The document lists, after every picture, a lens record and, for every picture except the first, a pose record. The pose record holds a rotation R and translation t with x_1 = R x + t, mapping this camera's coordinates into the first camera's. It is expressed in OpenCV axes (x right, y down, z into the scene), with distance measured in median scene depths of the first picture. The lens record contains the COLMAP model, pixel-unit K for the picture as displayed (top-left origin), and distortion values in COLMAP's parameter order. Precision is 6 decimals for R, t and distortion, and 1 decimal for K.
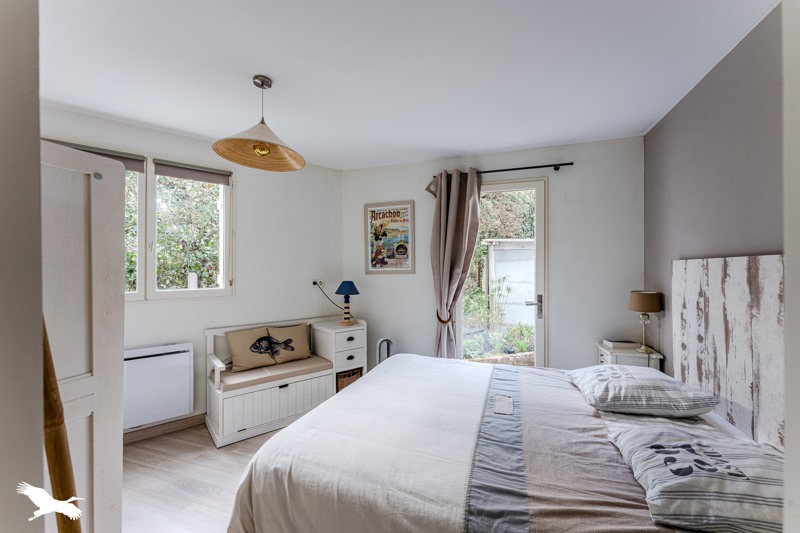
lens RADIAL K [[310.5, 0, 400.1], [0, 310.5, 265.1], [0, 0, 1]] dist [-0.003351, 0.000616]
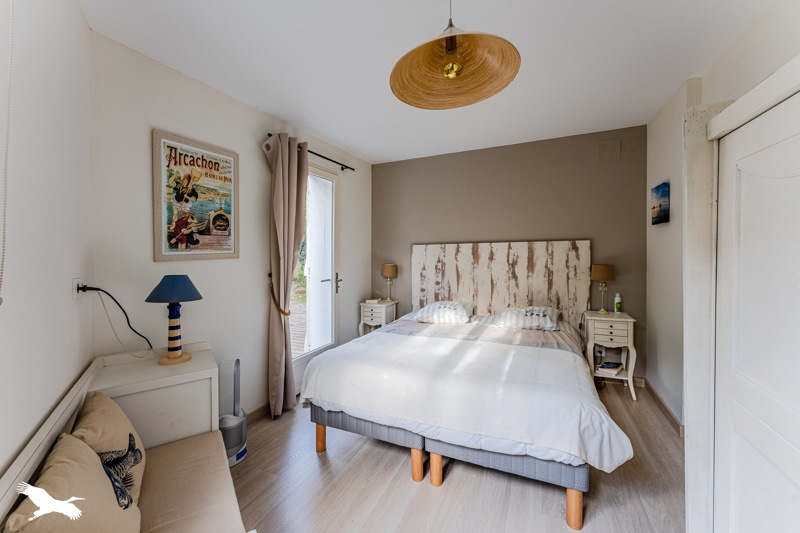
lens RADIAL K [[310.5, 0, 410.6], [0, 310.5, 251.1], [0, 0, 1]] dist [-0.003351, 0.000616]
pose [[0.107710, -0.002428, 0.994179, -0.601118], [0.003587, 0.999991, 0.002054, 0.011325], [-0.994176, 0.003345, 0.107718, 0.529406]]
